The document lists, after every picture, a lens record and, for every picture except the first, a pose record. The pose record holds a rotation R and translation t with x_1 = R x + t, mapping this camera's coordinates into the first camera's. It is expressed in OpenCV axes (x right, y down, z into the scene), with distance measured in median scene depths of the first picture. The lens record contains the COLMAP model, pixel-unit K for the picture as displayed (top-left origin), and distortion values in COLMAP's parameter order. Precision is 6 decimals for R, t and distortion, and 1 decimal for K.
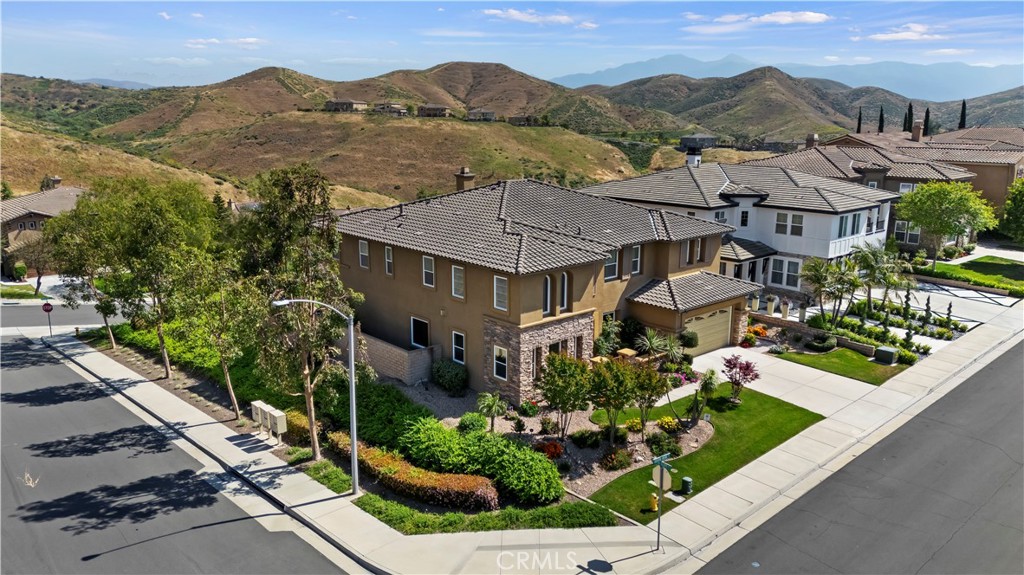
lens RADIAL K [[752.5, 0, 517.0], [0, 752.5, 287.3], [0, 0, 1]] dist [0.070471, -0.069796]
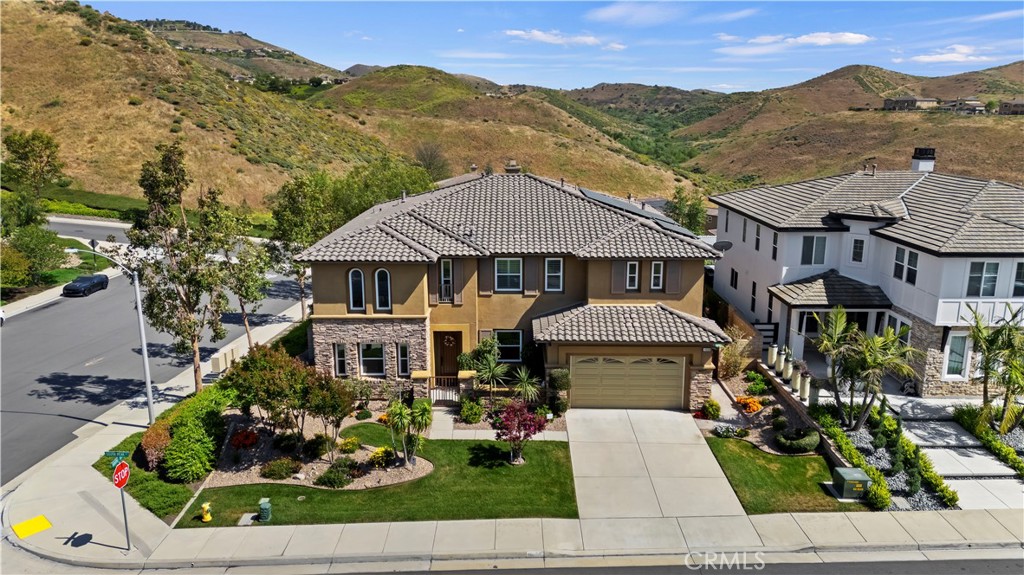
lens RADIAL K [[752.5, 0, 517.0], [0, 752.5, 287.3], [0, 0, 1]] dist [0.070471, -0.069796]
pose [[0.734408, 0.146613, -0.662683, 0.174762], [-0.148316, 0.987459, 0.054098, -0.015960], [0.662304, 0.058556, 0.746943, 0.090621]]
